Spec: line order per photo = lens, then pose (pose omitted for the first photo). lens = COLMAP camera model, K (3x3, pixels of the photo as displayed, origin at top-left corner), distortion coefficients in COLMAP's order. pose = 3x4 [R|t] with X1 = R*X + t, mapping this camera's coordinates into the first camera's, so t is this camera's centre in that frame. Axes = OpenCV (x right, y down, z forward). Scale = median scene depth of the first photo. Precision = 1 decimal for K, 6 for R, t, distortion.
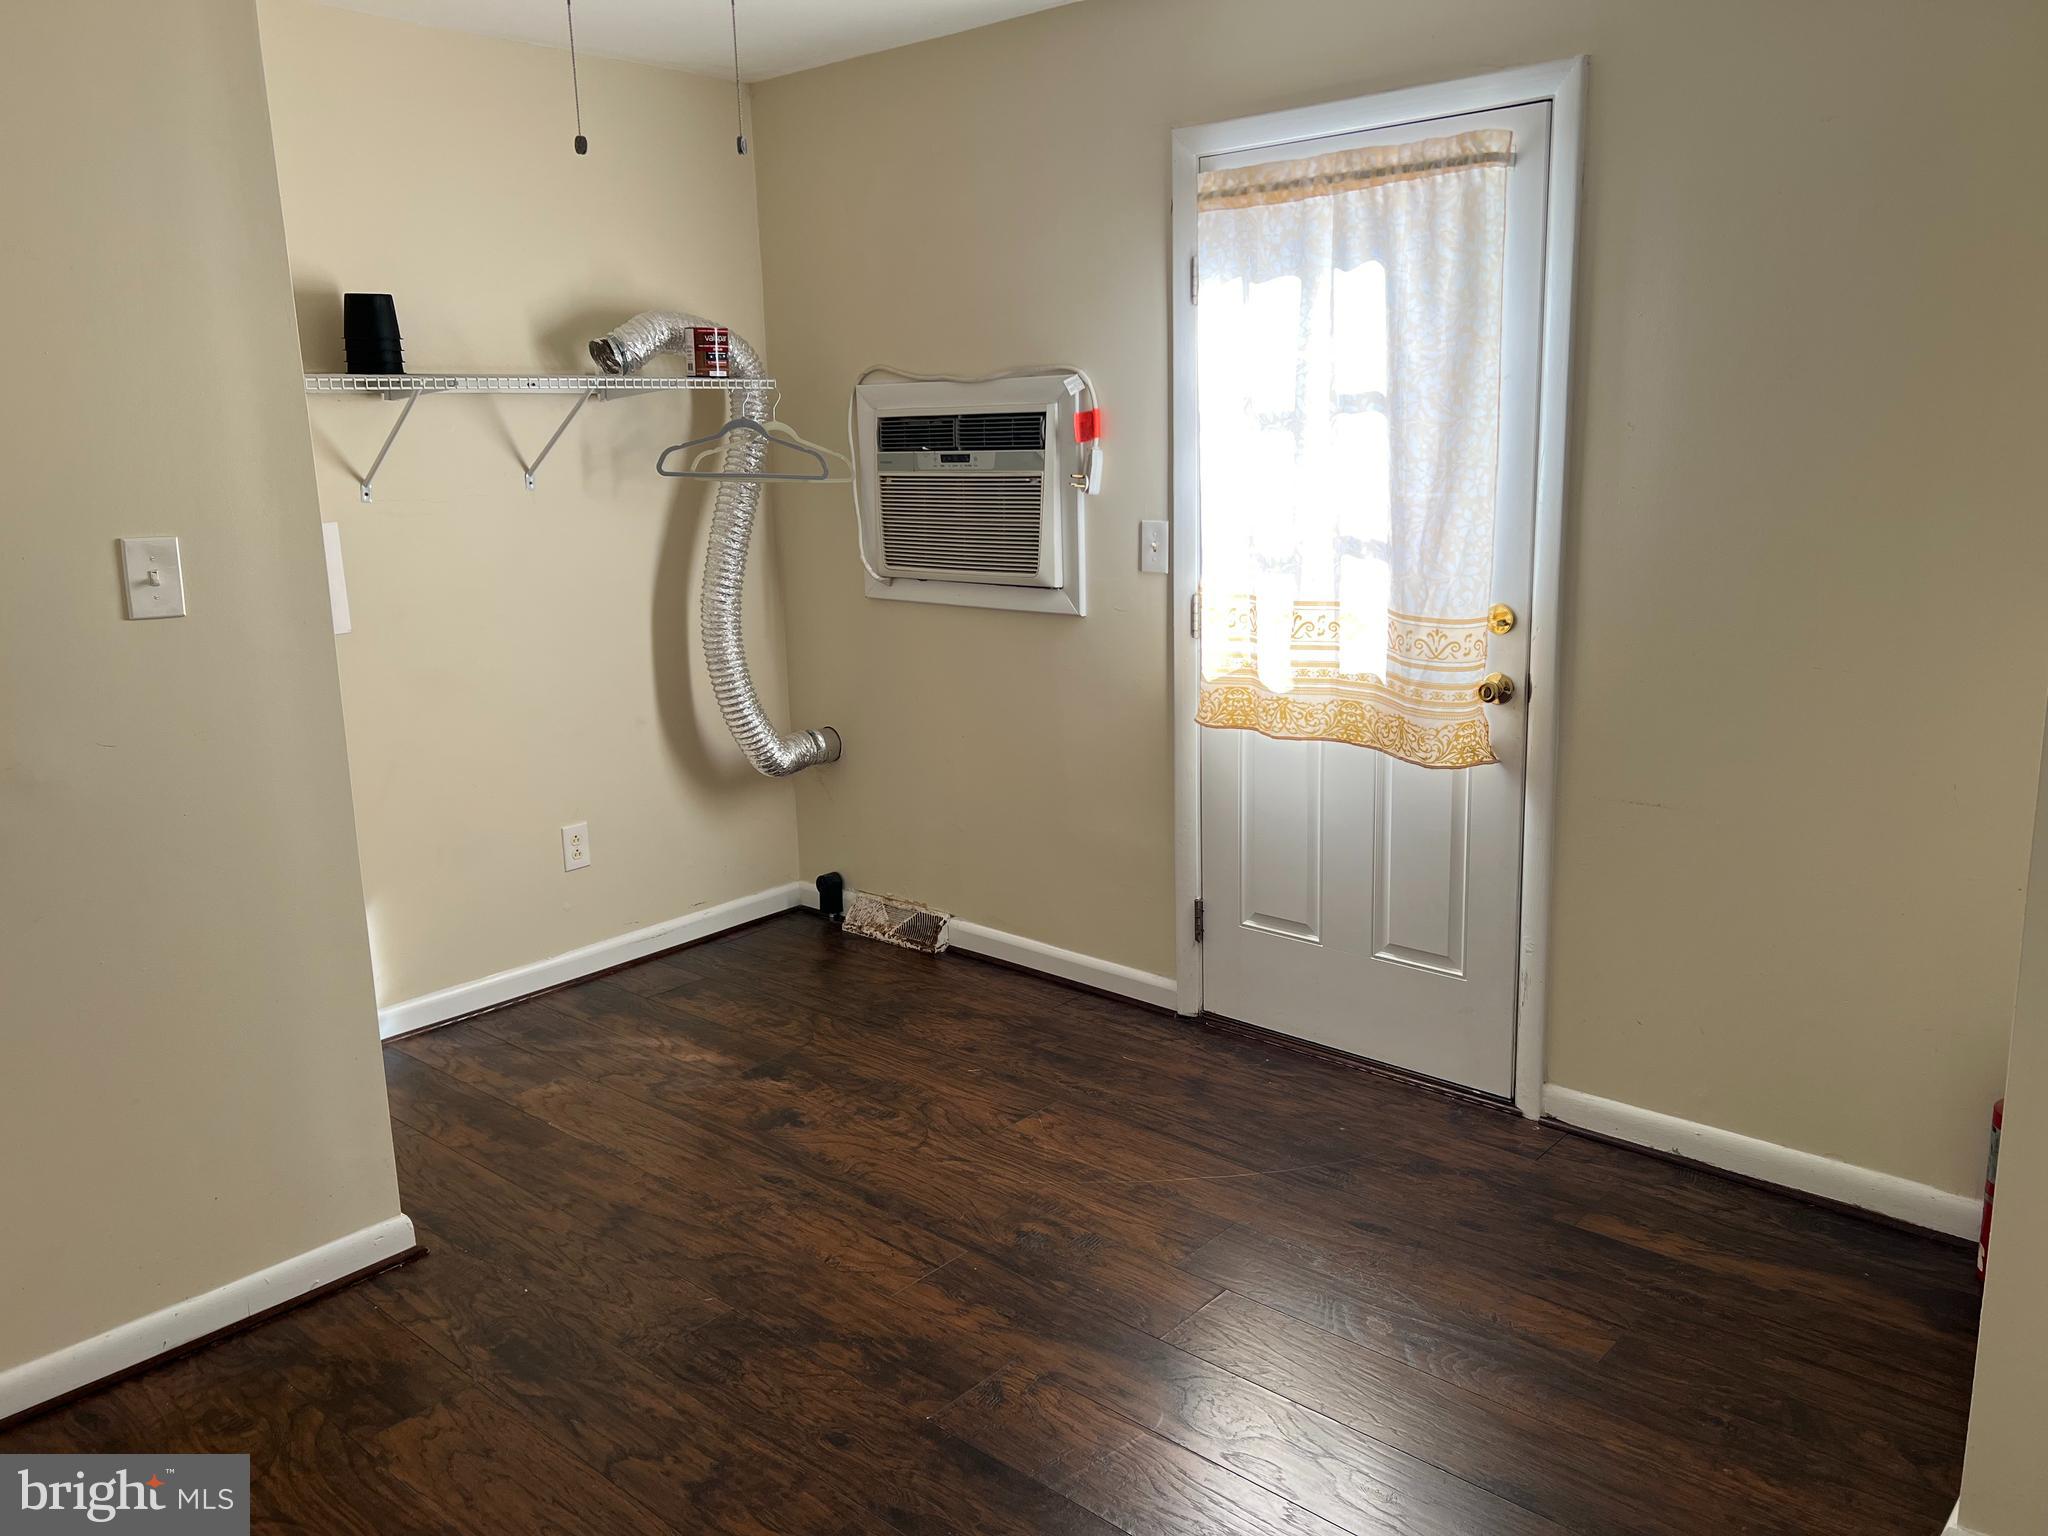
lens RADIAL K [[1553.3, 0, 1030.3], [0, 1553.3, 742.8], [0, 0, 1]] dist [0.140824, -0.303967]
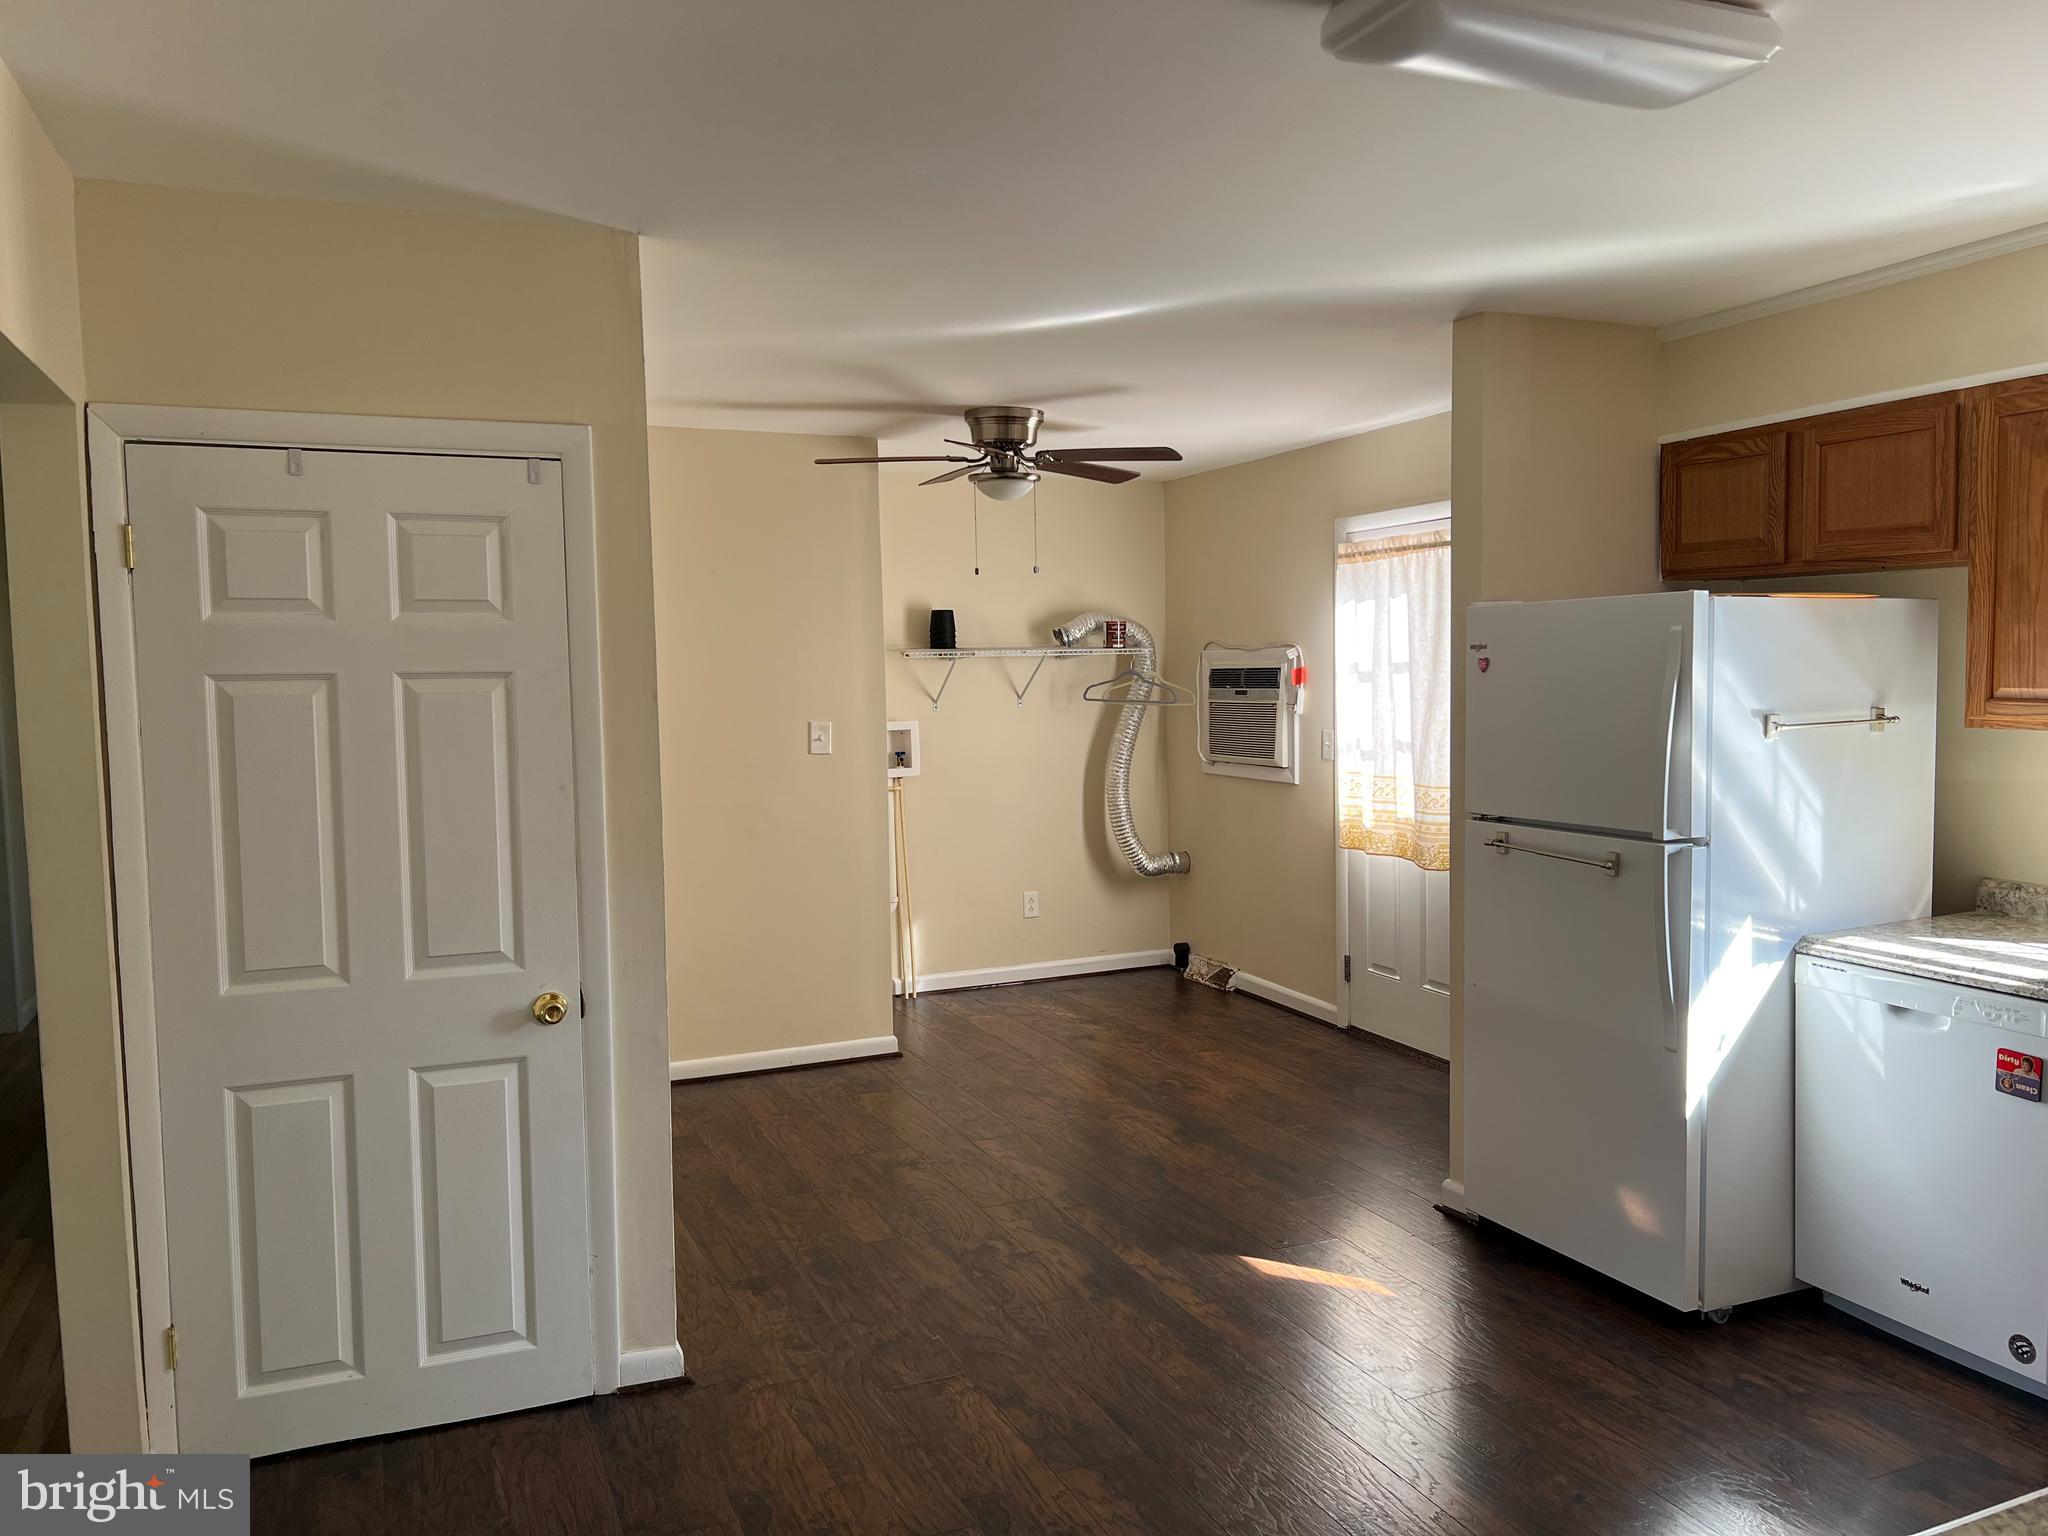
lens RADIAL K [[1544.5, 0, 1024.0], [0, 1544.5, 768.0], [0, 0, 1]] dist [0.085624, -0.125060]
pose [[0.904416, 0.037640, -0.424989, 0.530132], [-0.090575, 0.990335, -0.105040, 0.116086], [0.416927, 0.133493, 0.899084, -0.717344]]
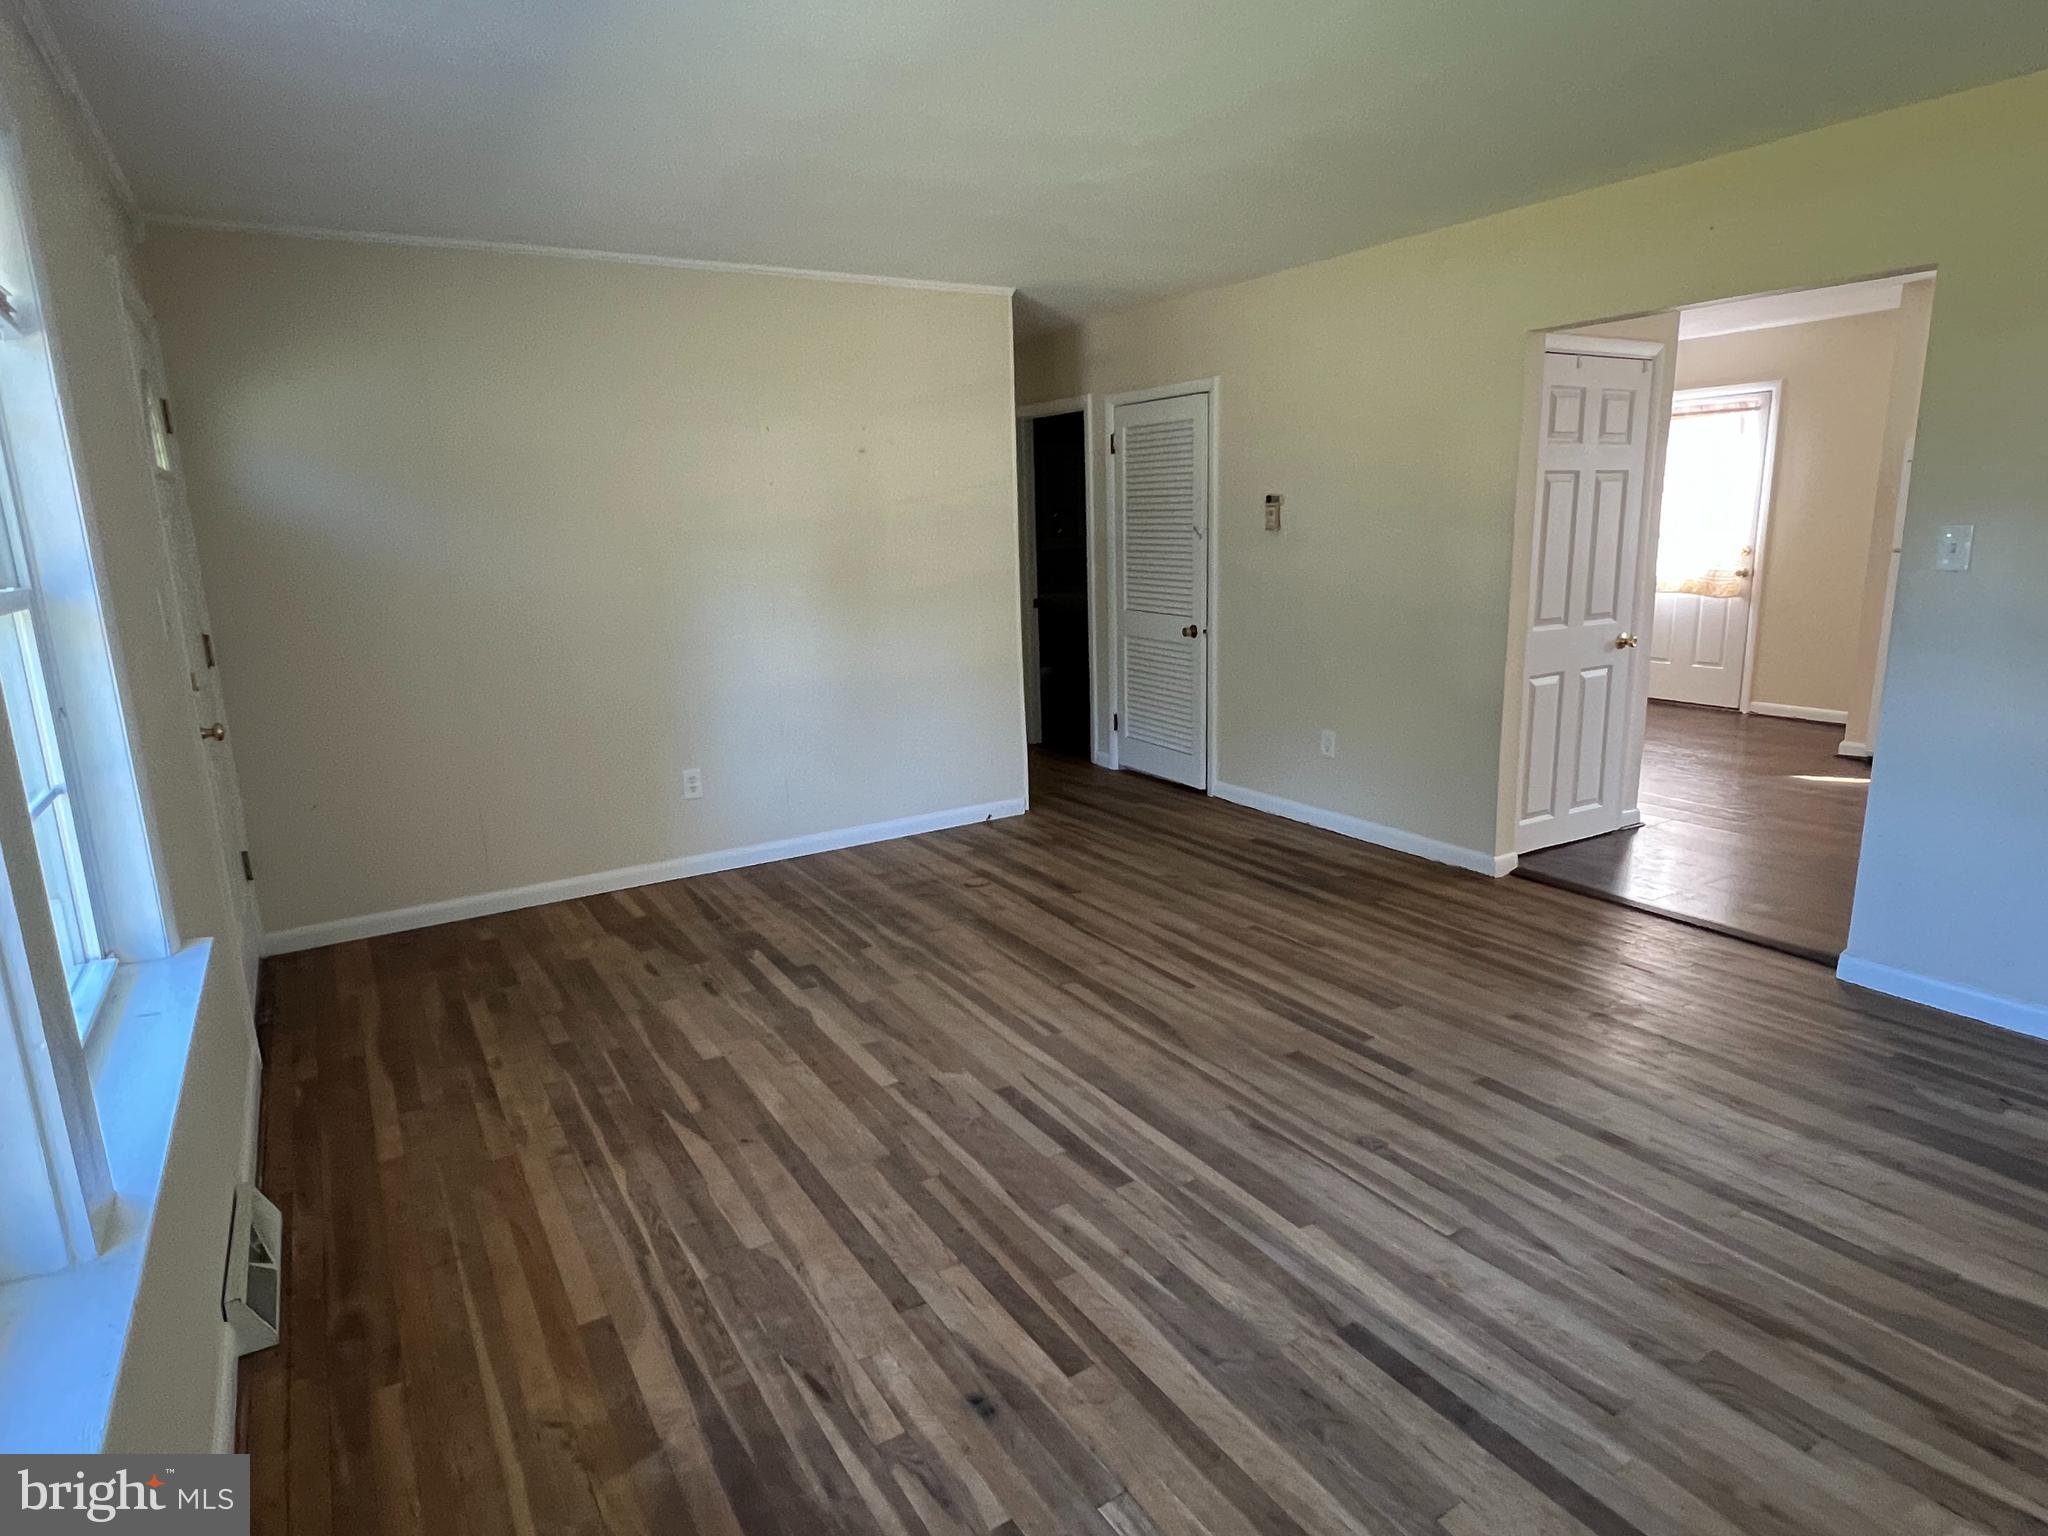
lens RADIAL K [[1157.9, 0, 992.4], [0, 1157.9, 769.3], [0, 0, 1]] dist [-0.000263, -0.002593]
pose [[0.951323, 0.062628, -0.301765, -0.369351], [-0.054567, 0.997894, 0.035078, 0.324168], [0.303326, -0.016904, 0.952737, -1.513525]]
